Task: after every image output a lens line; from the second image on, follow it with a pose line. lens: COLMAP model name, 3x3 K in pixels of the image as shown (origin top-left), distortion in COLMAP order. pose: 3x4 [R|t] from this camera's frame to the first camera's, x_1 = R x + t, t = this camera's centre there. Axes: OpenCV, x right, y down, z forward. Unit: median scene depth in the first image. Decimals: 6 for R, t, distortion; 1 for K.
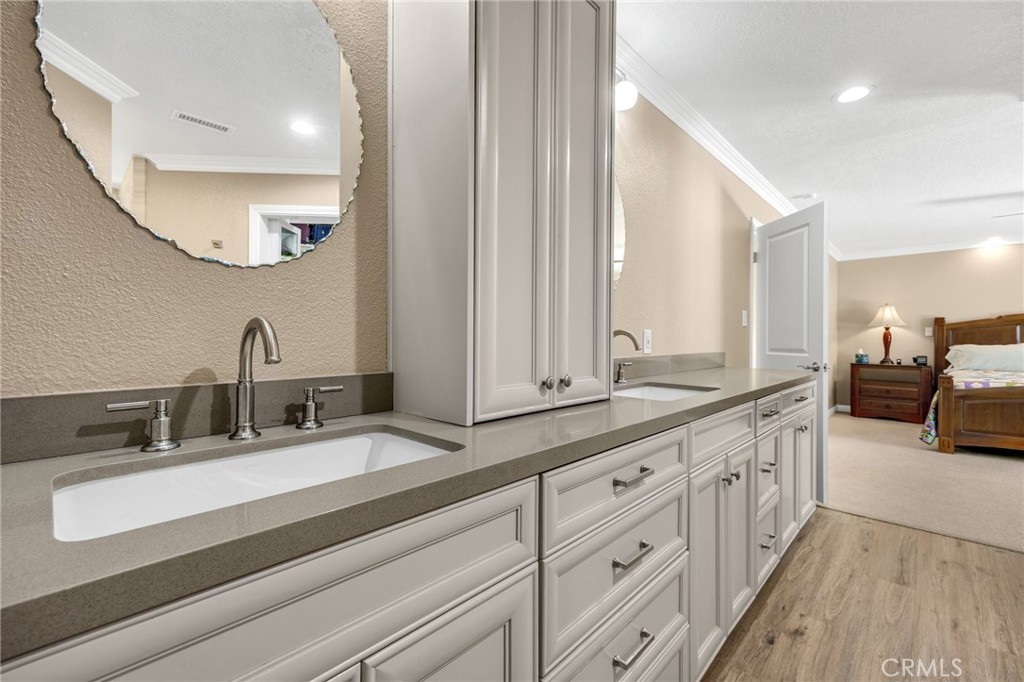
lens RADIAL K [[450.3, 0, 505.9], [0, 450.3, 341.3], [0, 0, 1]] dist [0.000615, 0.000286]
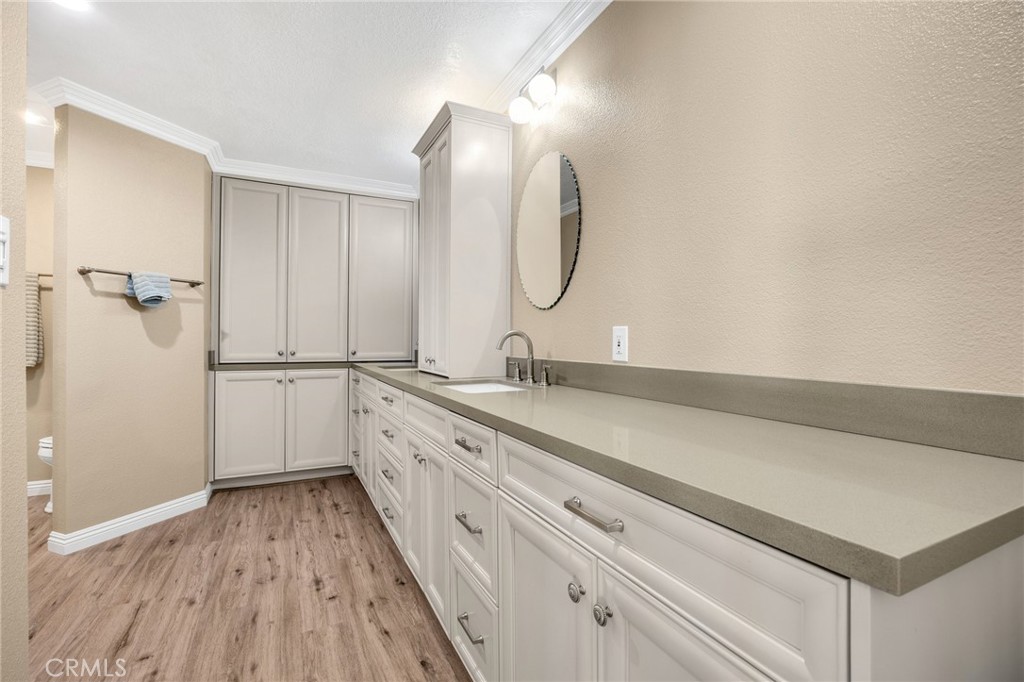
lens RADIAL K [[450.3, 0, 505.9], [0, 450.3, 341.3], [0, 0, 1]] dist [0.000615, 0.000286]
pose [[-0.350153, -0.006708, -0.936668, 1.484668], [-0.000599, 0.999976, -0.006937, 0.007183], [0.936692, -0.001868, -0.350149, 1.569888]]
